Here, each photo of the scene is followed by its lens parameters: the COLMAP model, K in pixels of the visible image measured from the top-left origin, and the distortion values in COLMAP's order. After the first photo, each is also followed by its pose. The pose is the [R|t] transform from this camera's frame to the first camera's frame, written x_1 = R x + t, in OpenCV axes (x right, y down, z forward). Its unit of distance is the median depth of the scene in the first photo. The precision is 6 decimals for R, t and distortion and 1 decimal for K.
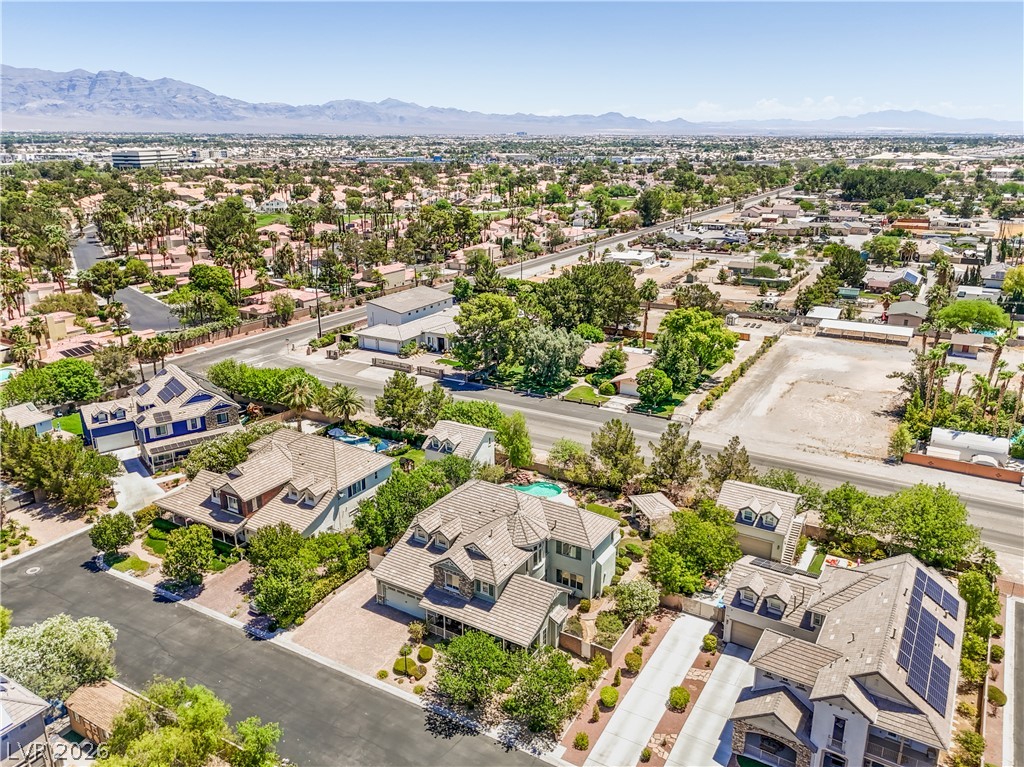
lens RADIAL K [[755.5, 0, 508.8], [0, 755.5, 382.9], [0, 0, 1]] dist [0.076377, -0.064572]
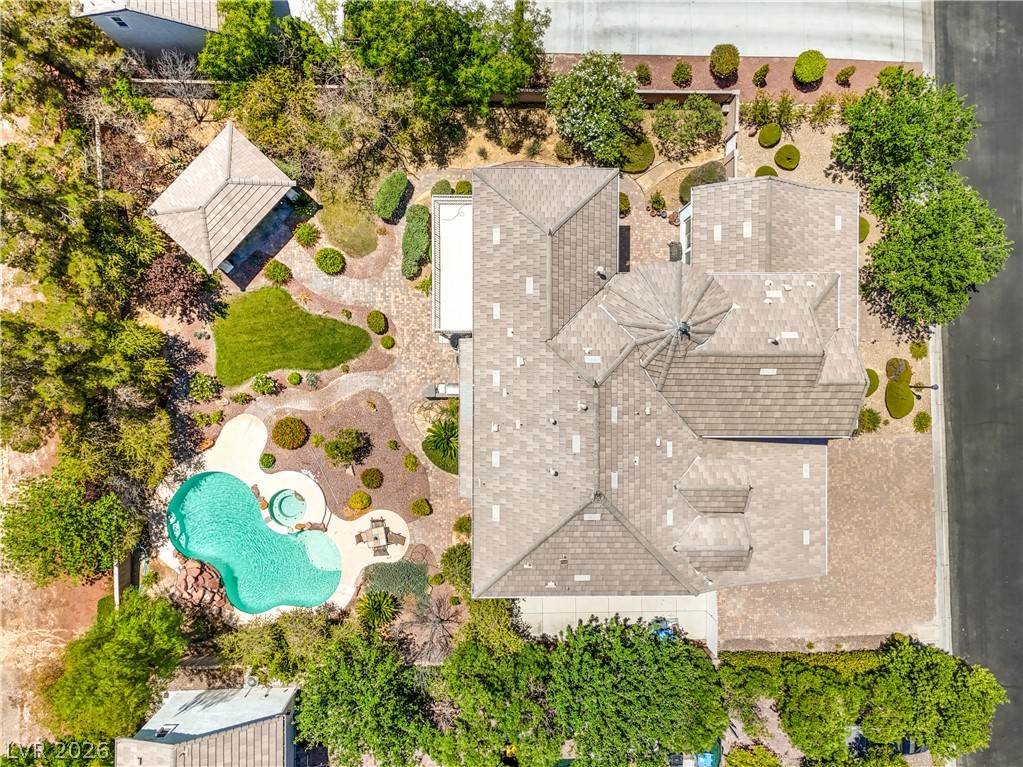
lens RADIAL K [[754.7, 0, 508.3], [0, 754.7, 382.9], [0, 0, 1]] dist [0.076377, -0.064572]
pose [[-0.516531, -0.855867, -0.026229, 0.031750], [0.213501, -0.158395, 0.964017, -0.176826], [-0.829225, 0.492344, 0.264544, 0.695112]]
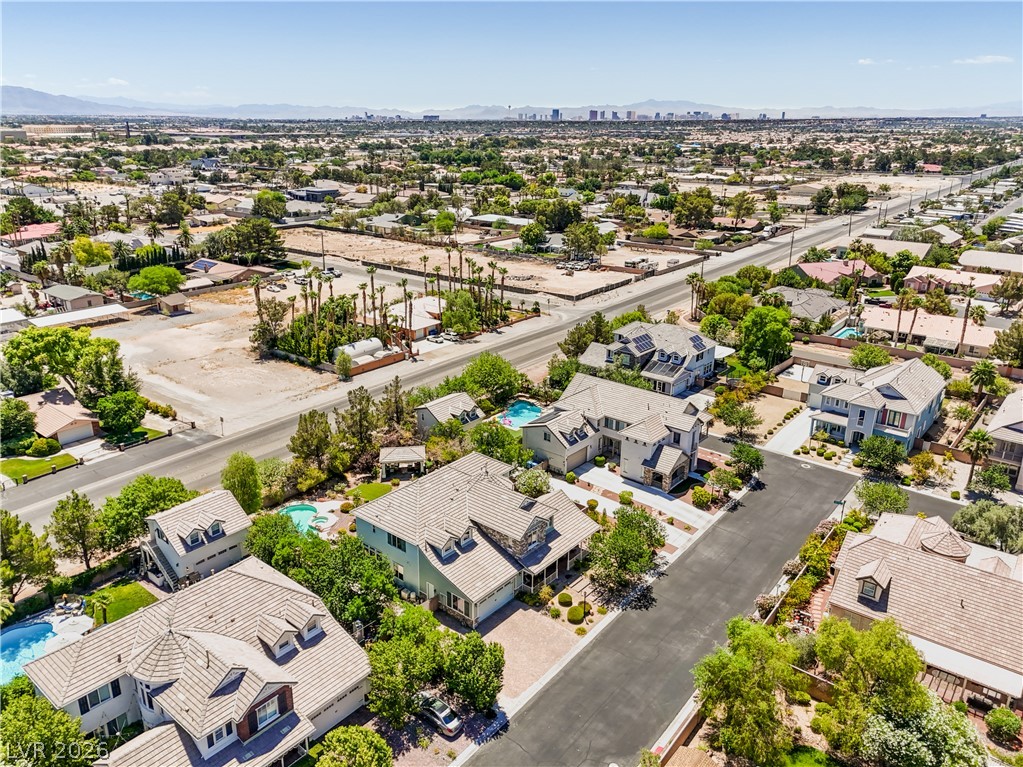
lens RADIAL K [[754.7, 0, 508.3], [0, 754.7, 382.9], [0, 0, 1]] dist [0.076377, -0.064572]
pose [[0.152746, -0.328117, 0.932206, -0.668908], [0.304415, 0.913031, 0.271488, -0.160526], [-0.940213, 0.242309, 0.239345, 0.479639]]
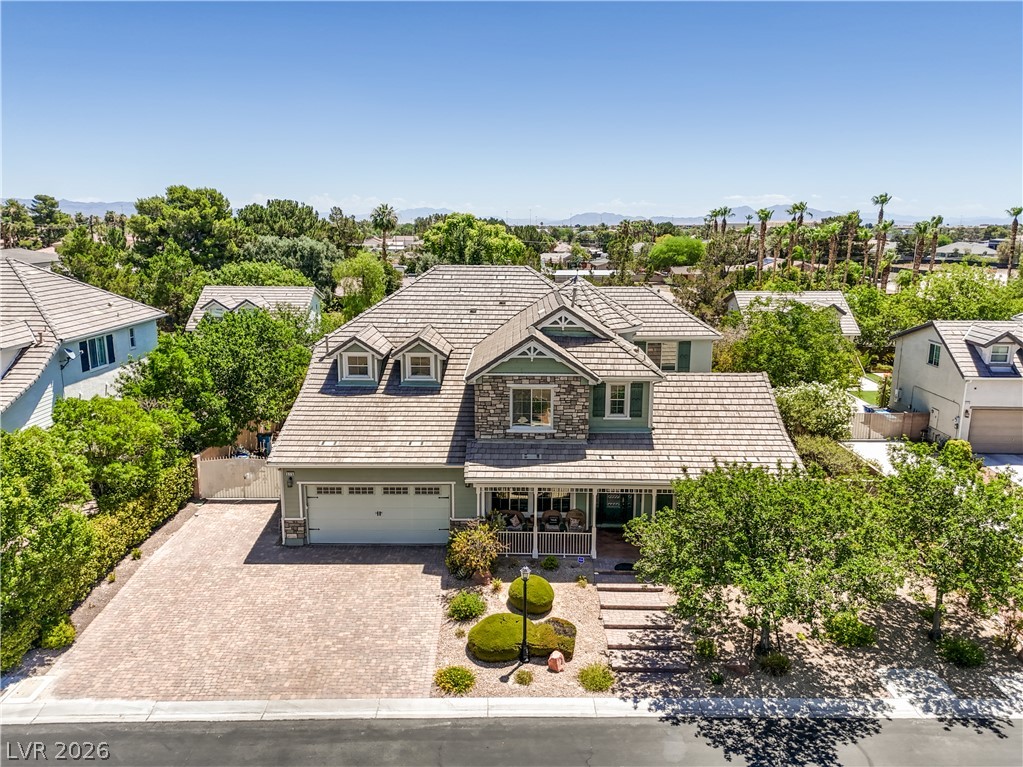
lens RADIAL K [[754.7, 0, 508.3], [0, 754.7, 382.9], [0, 0, 1]] dist [0.076377, -0.064572]
pose [[0.859361, -0.100660, 0.501365, -0.184045], [0.151925, 0.986423, -0.062359, 0.180292], [-0.488280, 0.129759, 0.862986, 0.446432]]
